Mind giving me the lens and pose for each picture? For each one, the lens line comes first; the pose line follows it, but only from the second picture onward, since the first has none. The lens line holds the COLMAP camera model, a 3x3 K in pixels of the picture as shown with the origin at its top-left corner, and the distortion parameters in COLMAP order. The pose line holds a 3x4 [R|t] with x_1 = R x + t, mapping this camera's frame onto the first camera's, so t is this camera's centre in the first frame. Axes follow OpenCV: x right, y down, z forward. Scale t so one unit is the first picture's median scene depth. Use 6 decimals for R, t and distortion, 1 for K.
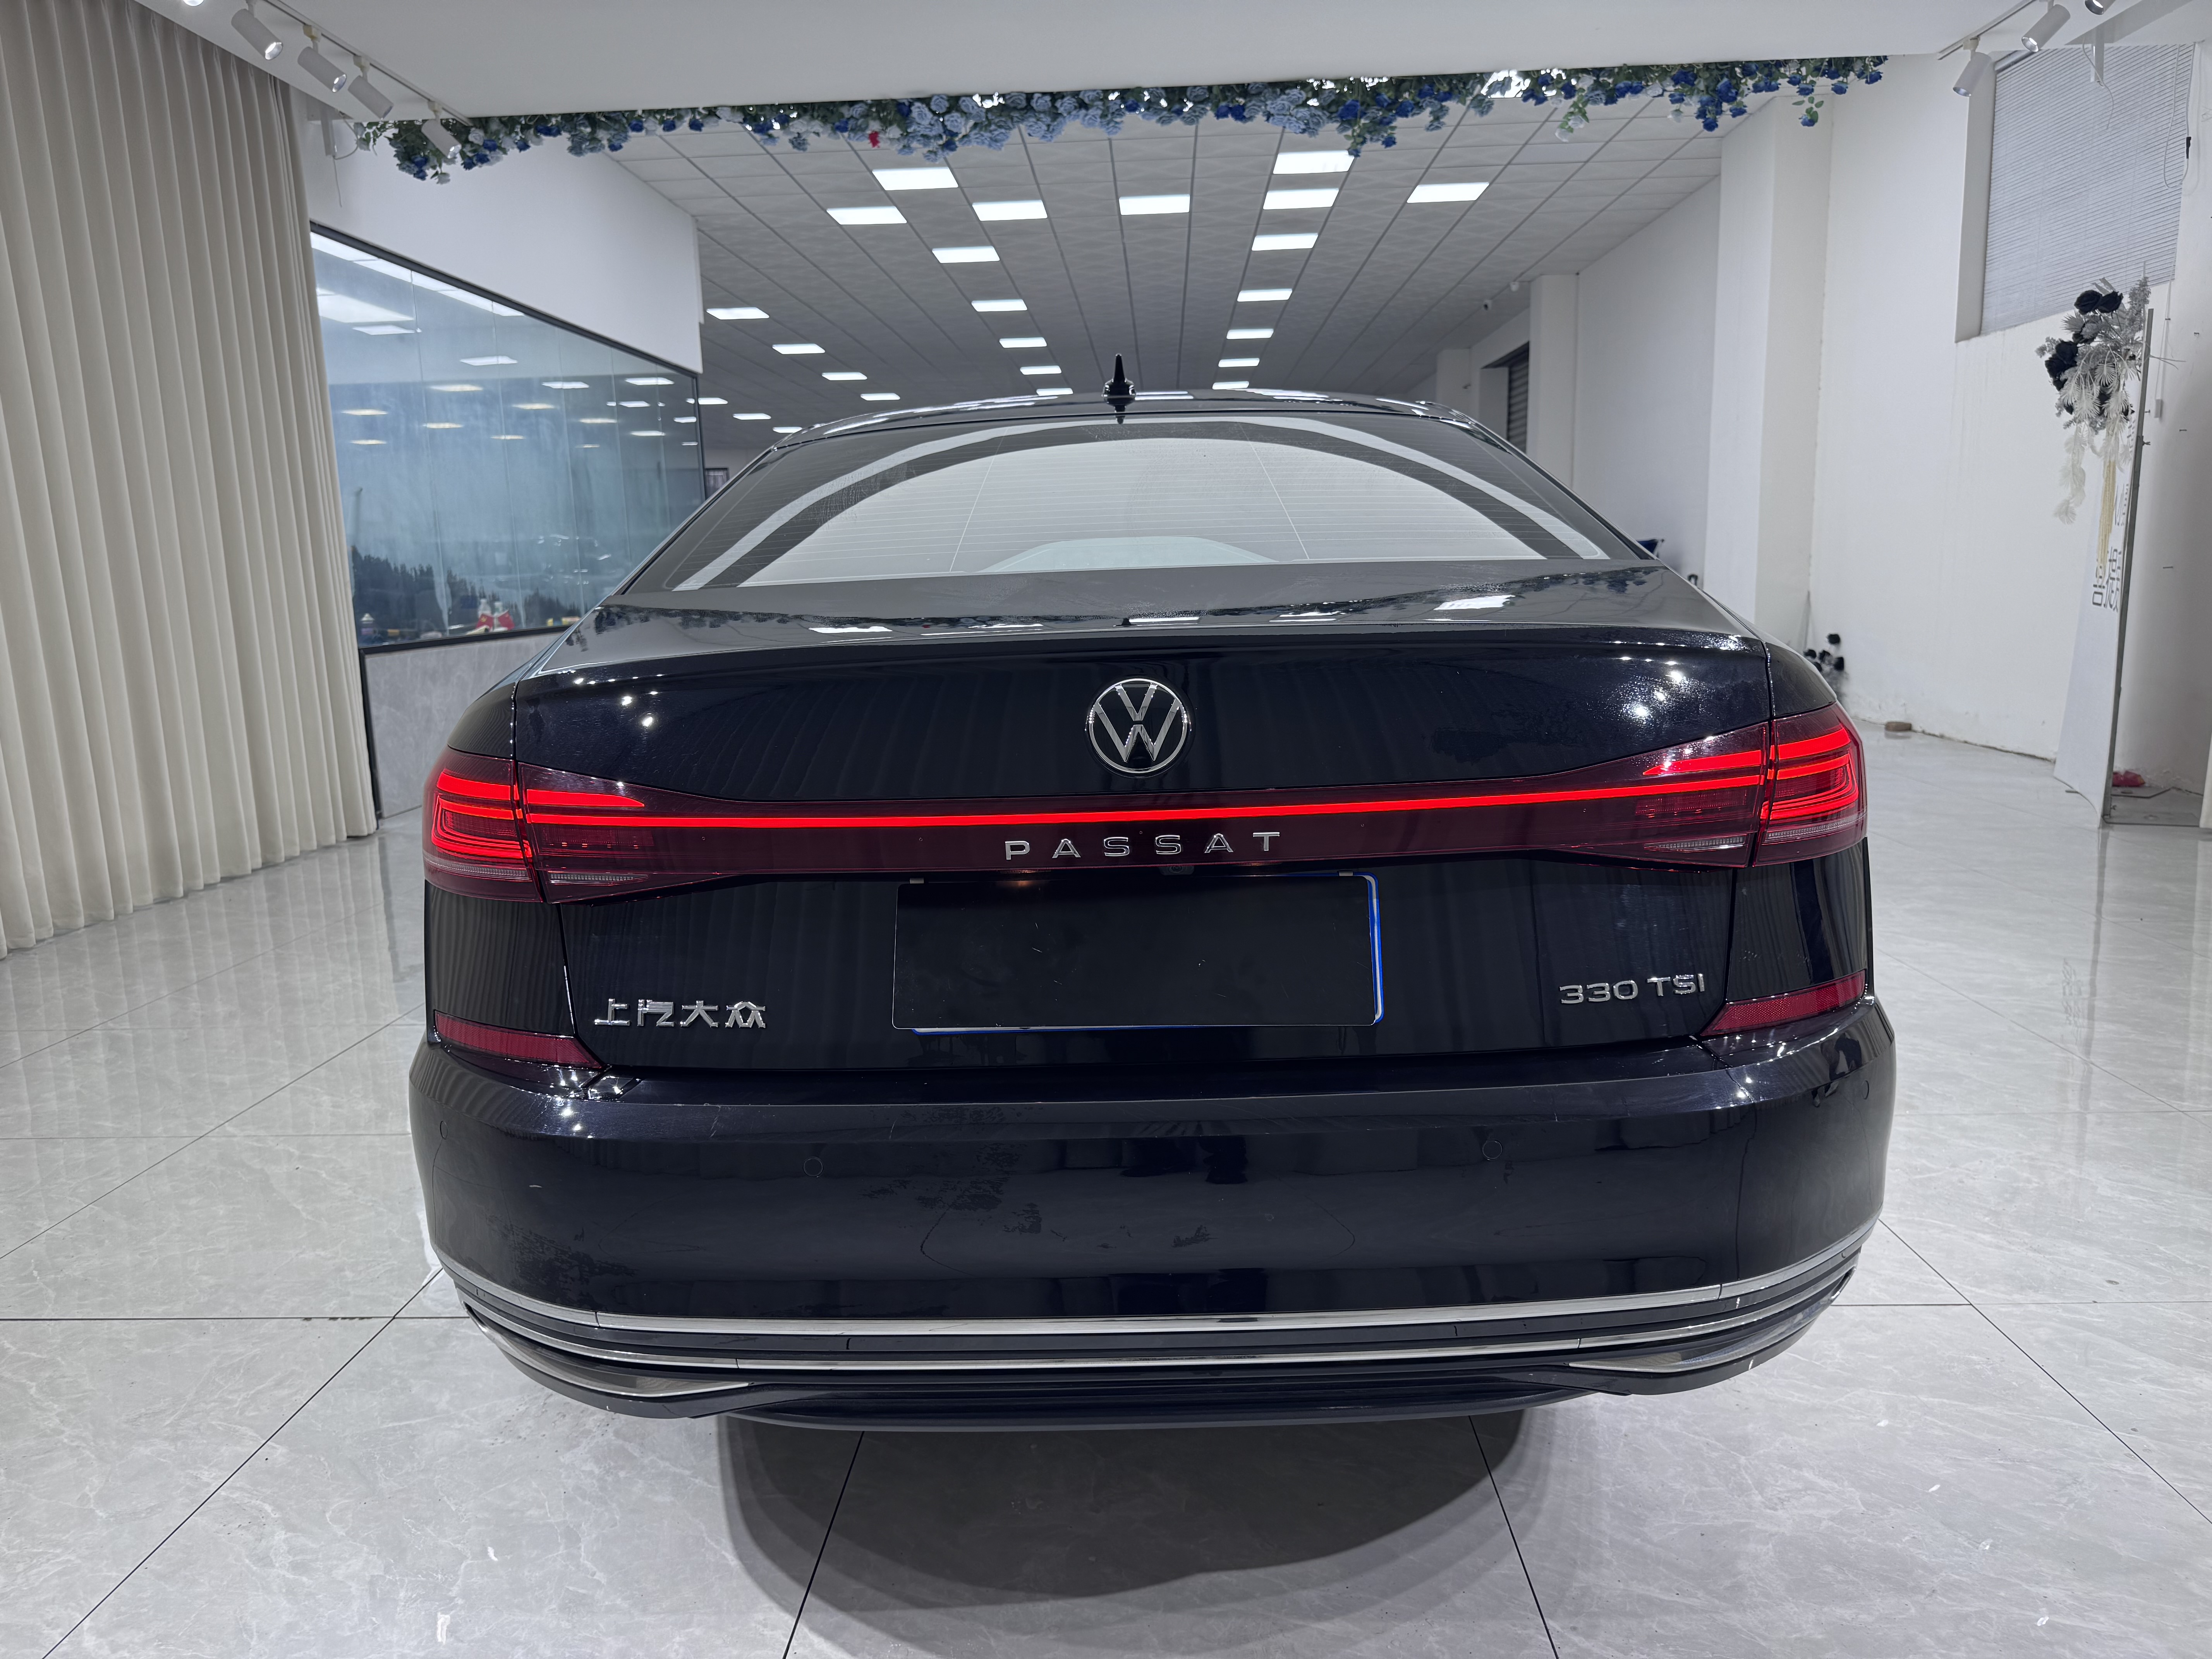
lens RADIAL K [[1575.7, 0, 1096.3], [0, 1575.7, 830.6], [0, 0, 1]] dist [0.001434, 0.002107]
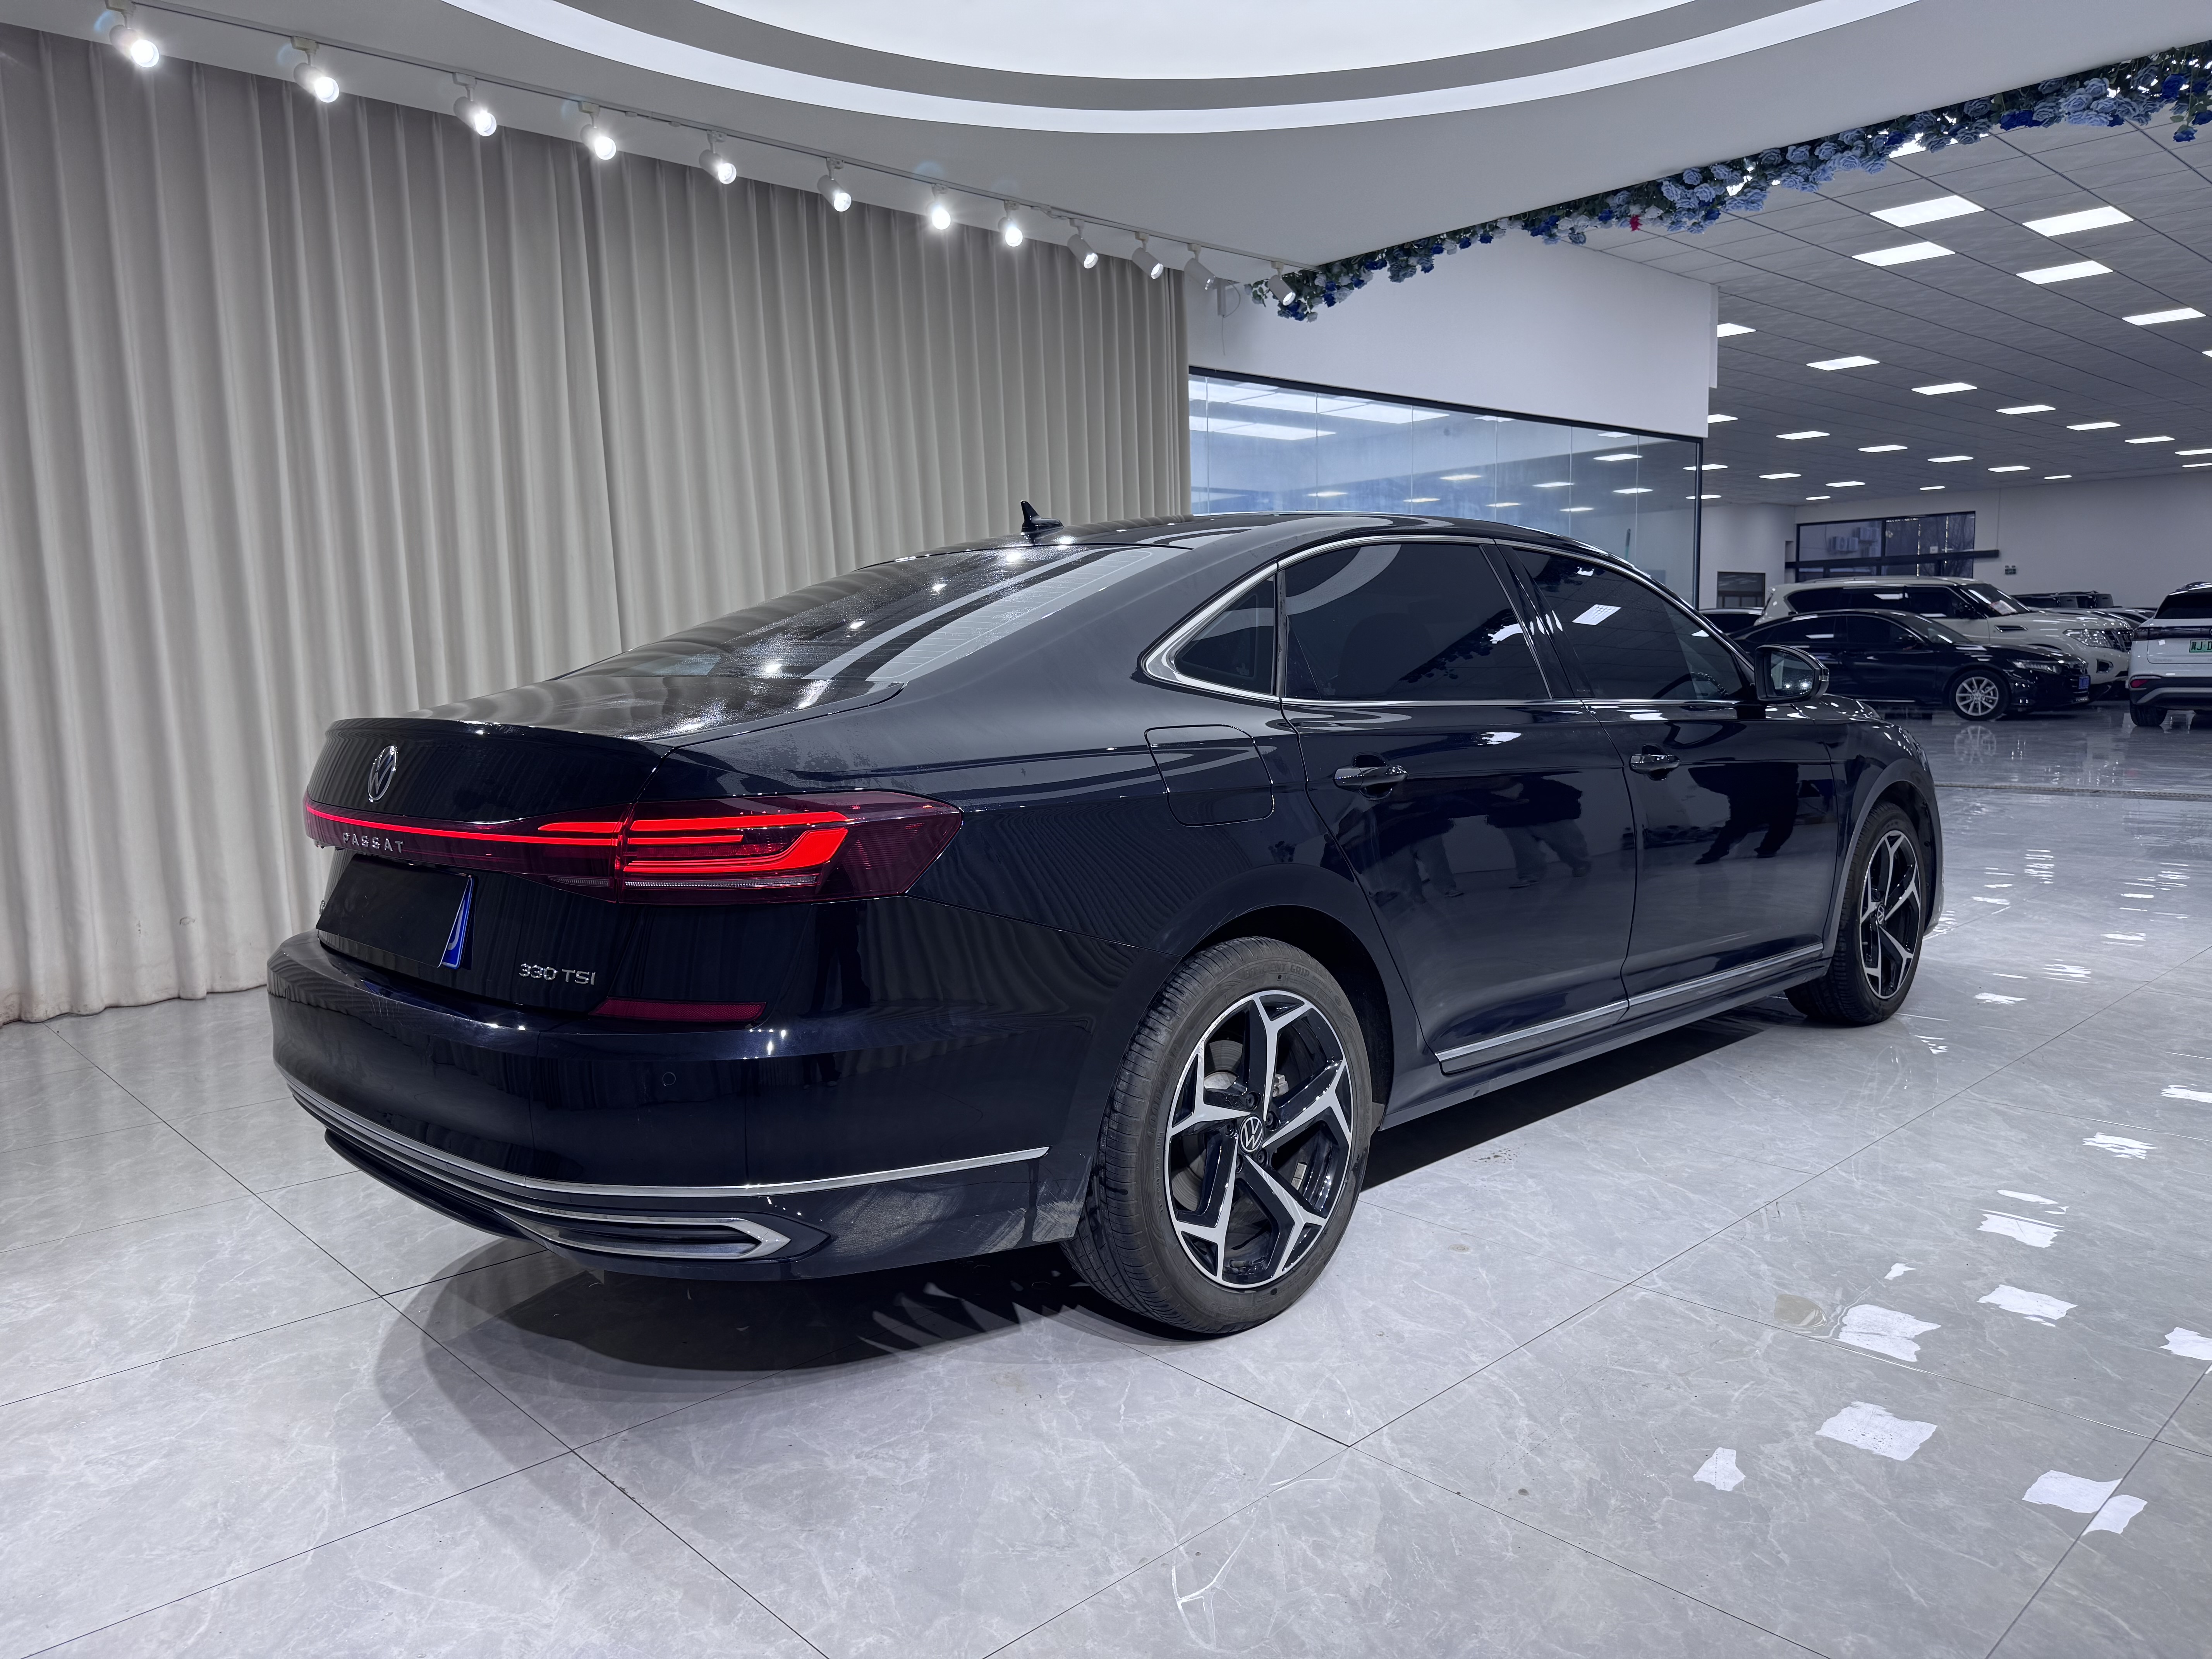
lens RADIAL K [[1553.2, 0, 1104.1], [0, 1553.2, 834.8], [0, 0, 1]] dist [0.036777, -0.043999]
pose [[0.714617, 0.093964, -0.693176, 0.357872], [-0.114009, 0.993332, 0.017117, -0.023596], [0.690162, 0.066796, 0.720565, 0.060745]]
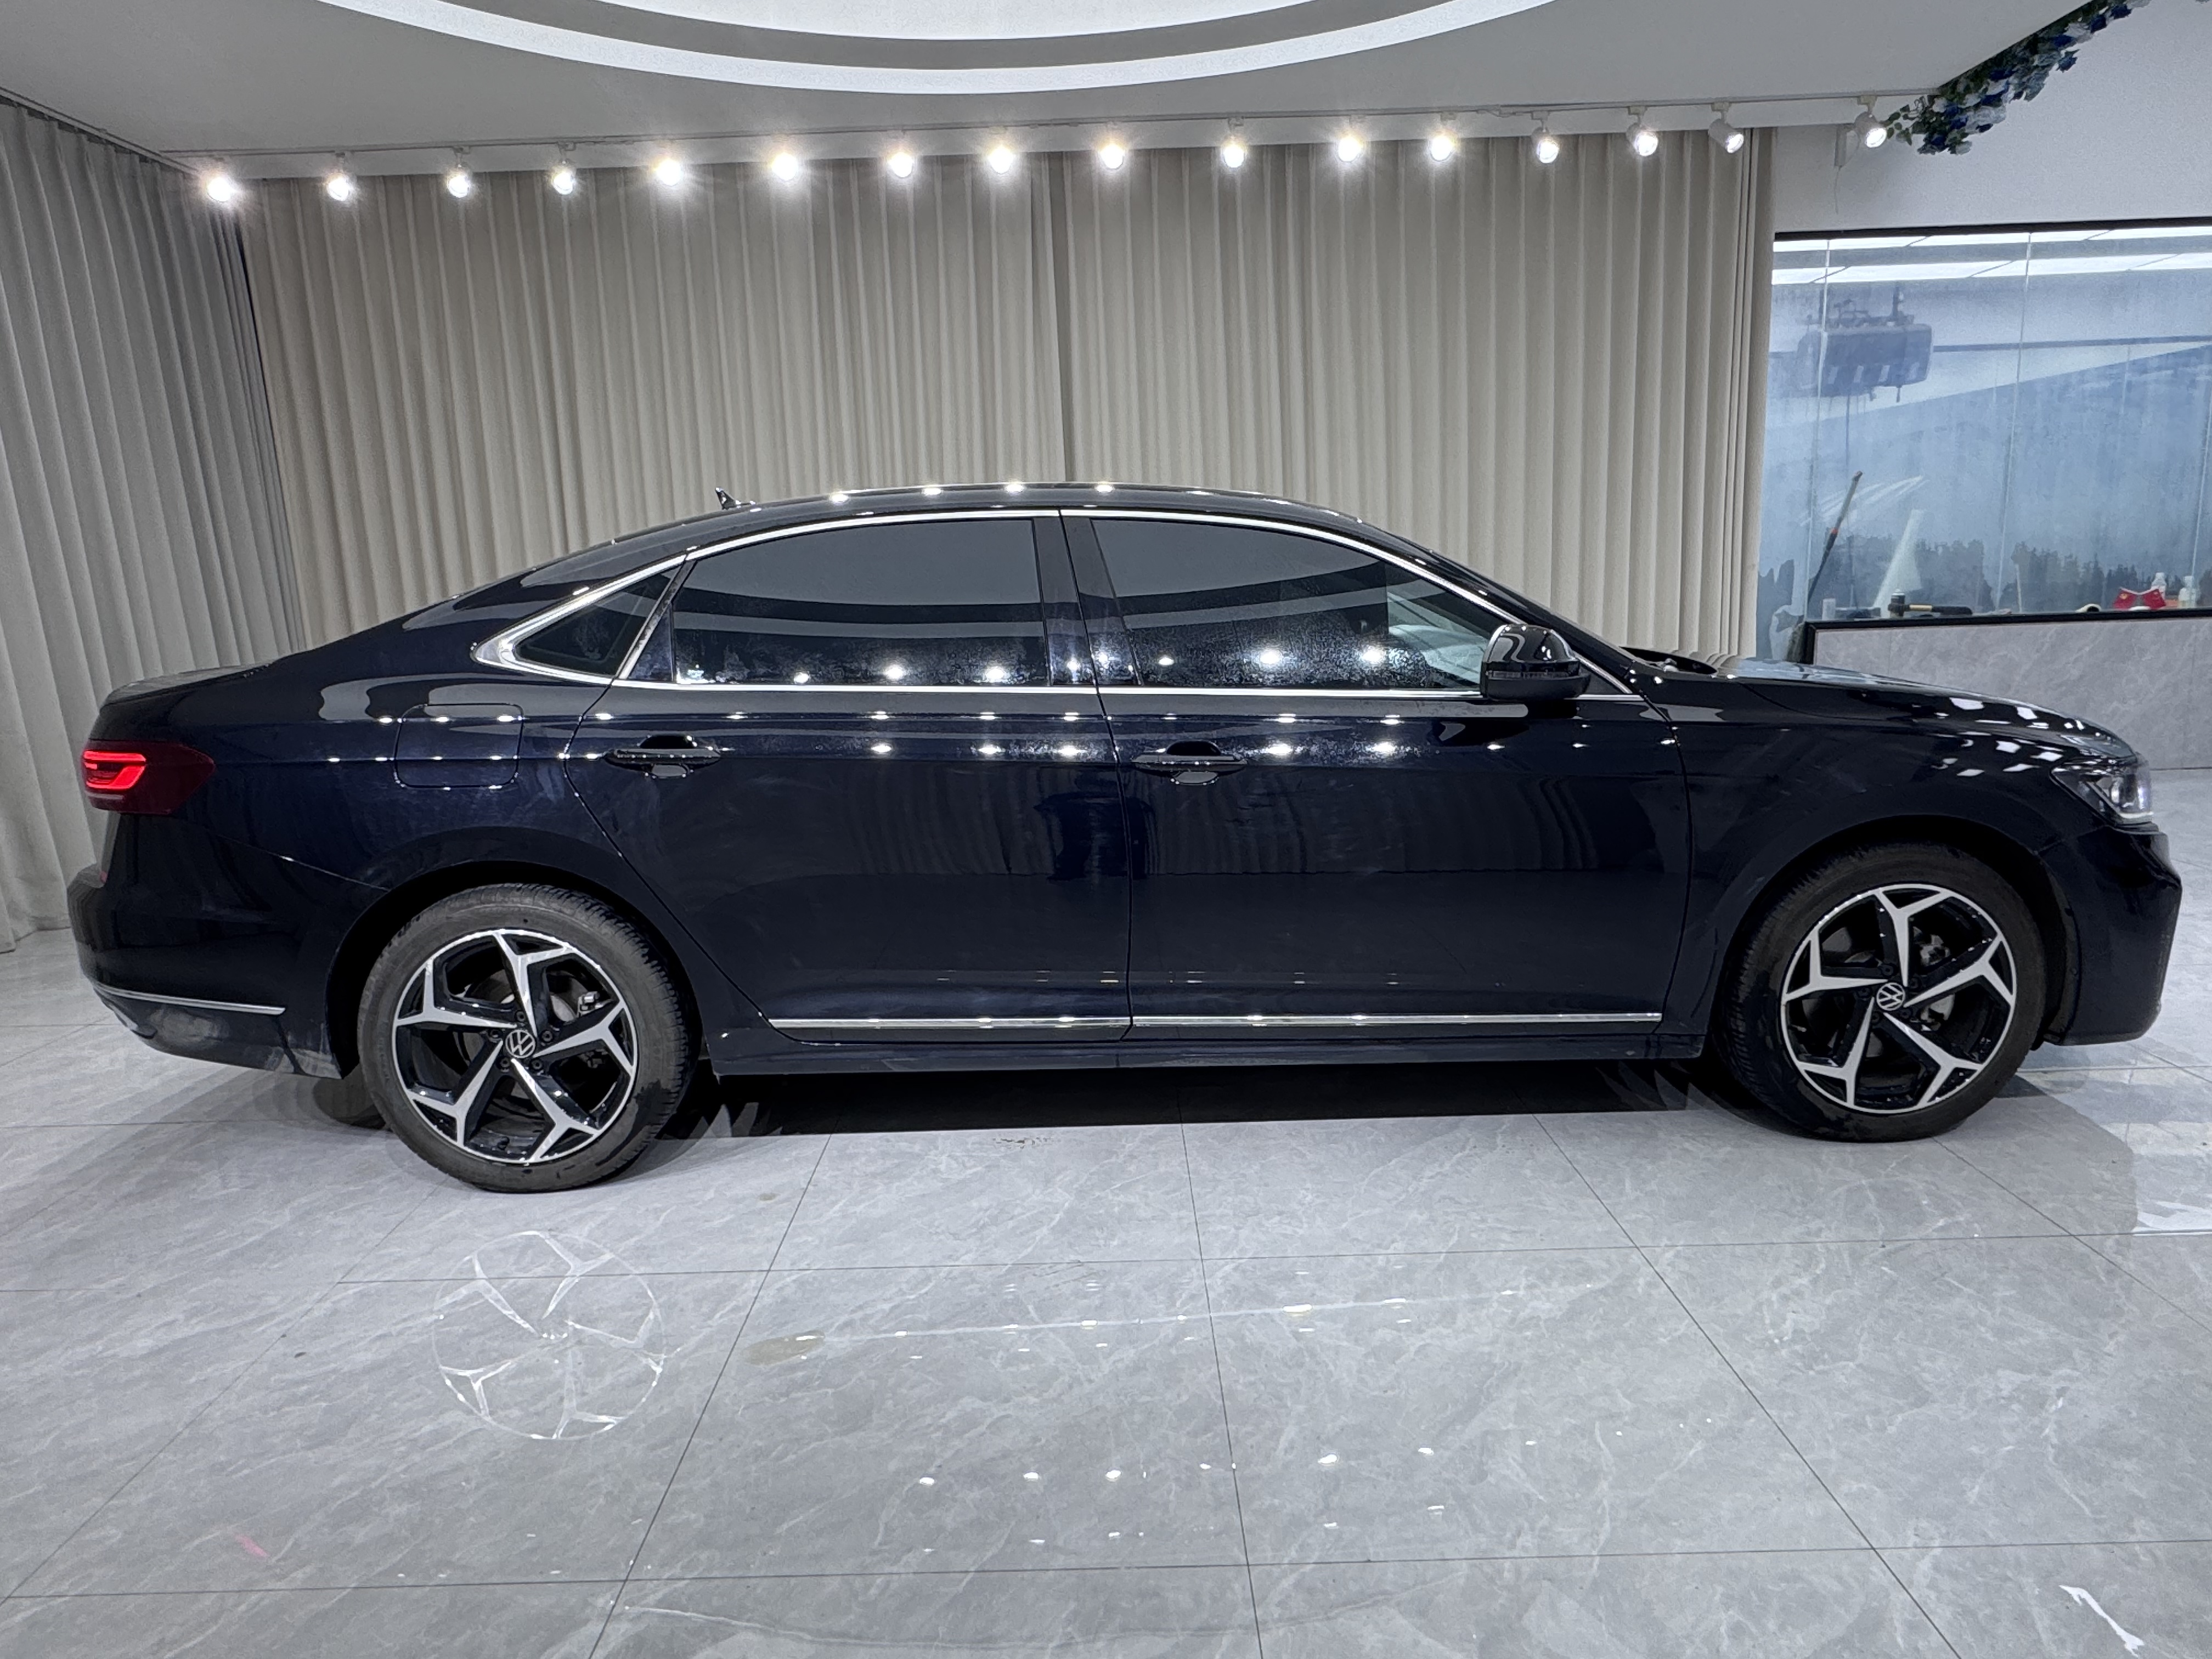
lens RADIAL K [[1369.1, 0, 1103.1], [0, 1369.1, 863.2], [0, 0, 1]] dist [-0.004773, -0.001510]
pose [[0.044684, 0.240568, -0.969603, 0.517293], [-0.137980, 0.962757, 0.232510, -0.118553], [0.989427, 0.123397, 0.076213, 0.494478]]
